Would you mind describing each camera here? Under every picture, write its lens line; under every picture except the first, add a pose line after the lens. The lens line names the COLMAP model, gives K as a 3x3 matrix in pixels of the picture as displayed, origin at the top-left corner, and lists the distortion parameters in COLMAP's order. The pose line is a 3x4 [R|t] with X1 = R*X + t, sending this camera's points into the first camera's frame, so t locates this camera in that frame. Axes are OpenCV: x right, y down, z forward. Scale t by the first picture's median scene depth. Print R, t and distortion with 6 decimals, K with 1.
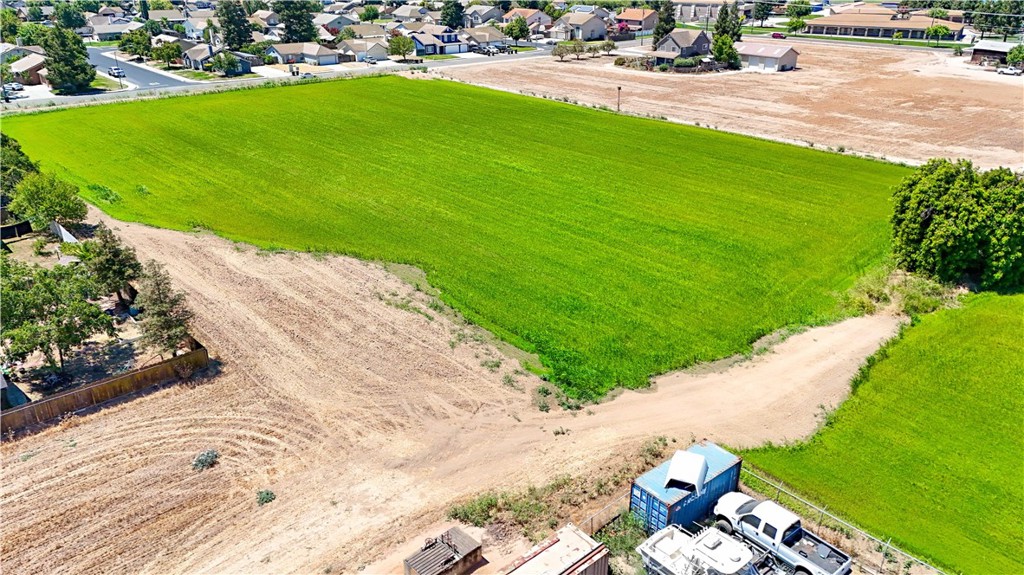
lens RADIAL K [[748.8, 0, 513.5], [0, 748.8, 289.4], [0, 0, 1]] dist [0.079684, -0.073665]
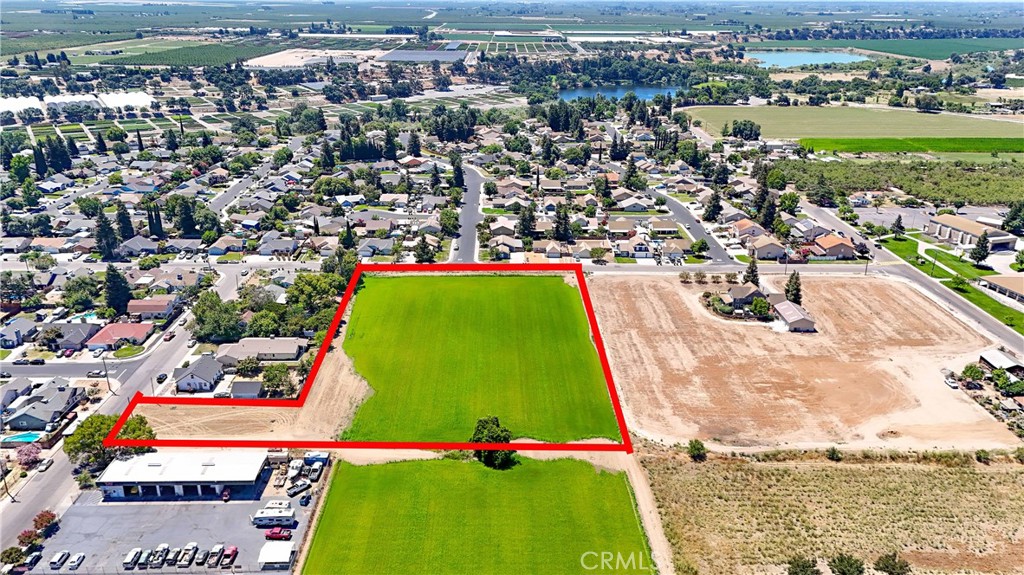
lens RADIAL K [[748.8, 0, 513.5], [0, 748.8, 289.4], [0, 0, 1]] dist [0.079684, -0.073665]
pose [[0.753135, 0.242882, -0.611389, 0.803228], [-0.273156, 0.960905, 0.045247, -0.280394], [0.598477, 0.132927, 0.790035, -0.466017]]
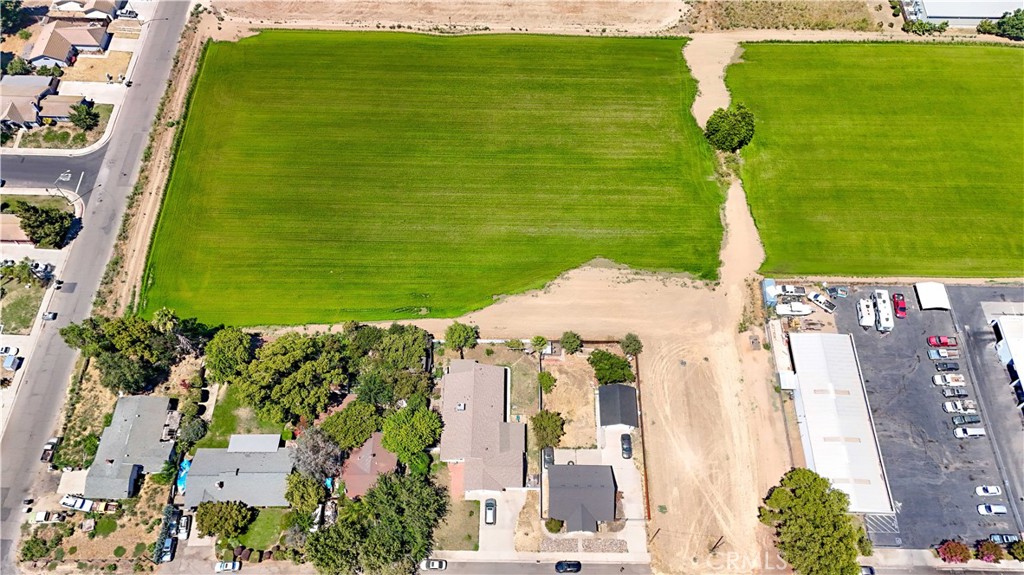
lens RADIAL K [[748.8, 0, 513.5], [0, 748.8, 289.4], [0, 0, 1]] dist [0.079684, -0.073665]
pose [[0.679739, -0.633709, 0.369280, -0.467183], [0.283626, 0.691421, 0.664450, -0.603335], [-0.676395, -0.346915, 0.649722, -0.159028]]
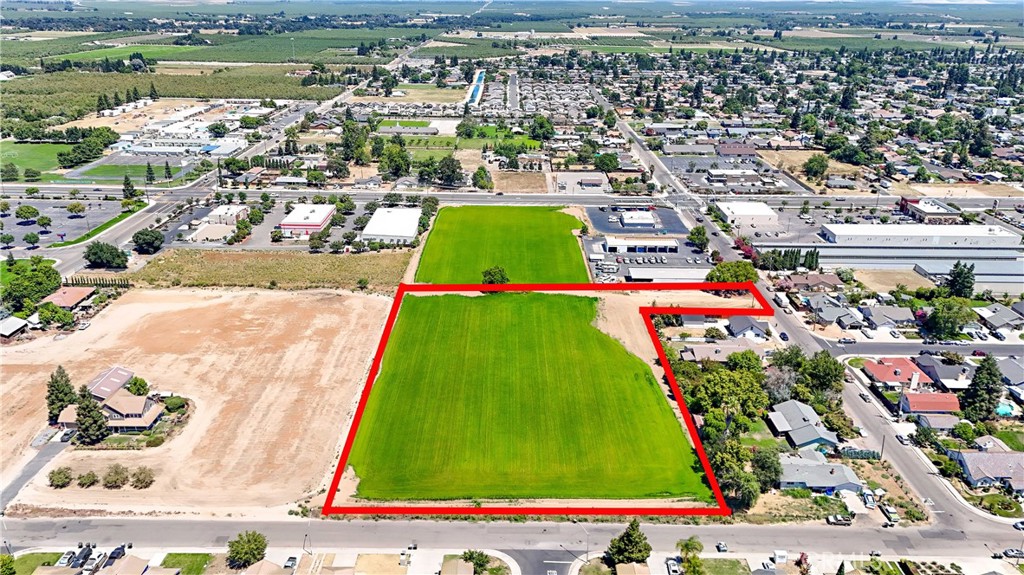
lens RADIAL K [[748.8, 0, 513.5], [0, 748.8, 289.4], [0, 0, 1]] dist [0.079684, -0.073665]
pose [[-0.738346, -0.259728, 0.622404, -0.804710], [0.260837, 0.741081, 0.618678, -0.976369], [-0.621940, 0.619145, -0.479428, 1.091338]]
